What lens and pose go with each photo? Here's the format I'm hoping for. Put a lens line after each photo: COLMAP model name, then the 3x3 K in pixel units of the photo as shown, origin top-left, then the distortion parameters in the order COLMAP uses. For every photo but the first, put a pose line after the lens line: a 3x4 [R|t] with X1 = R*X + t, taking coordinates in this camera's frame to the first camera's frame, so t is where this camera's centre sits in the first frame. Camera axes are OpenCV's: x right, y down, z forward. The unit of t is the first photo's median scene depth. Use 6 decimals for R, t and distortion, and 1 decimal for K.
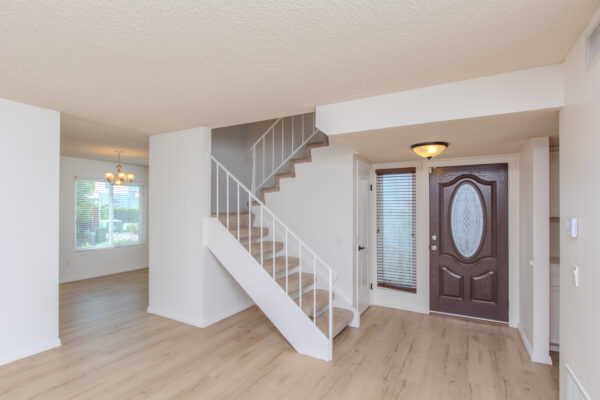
lens RADIAL K [[298.3, 0, 298.4], [0, 298.3, 210.2], [0, 0, 1]] dist [0.002677, 0.000216]
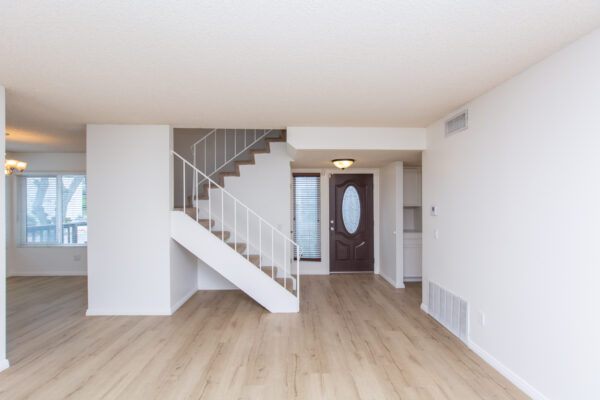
lens RADIAL K [[272.3, 0, 298.0], [0, 272.3, 206.4], [0, 0, 1]] dist [0.004413, 0.000135]
pose [[0.856697, -0.012095, 0.515679, -0.396775], [0.007324, 0.999910, 0.011284, 0.000045], [-0.515769, -0.005890, 0.856708, -0.059176]]
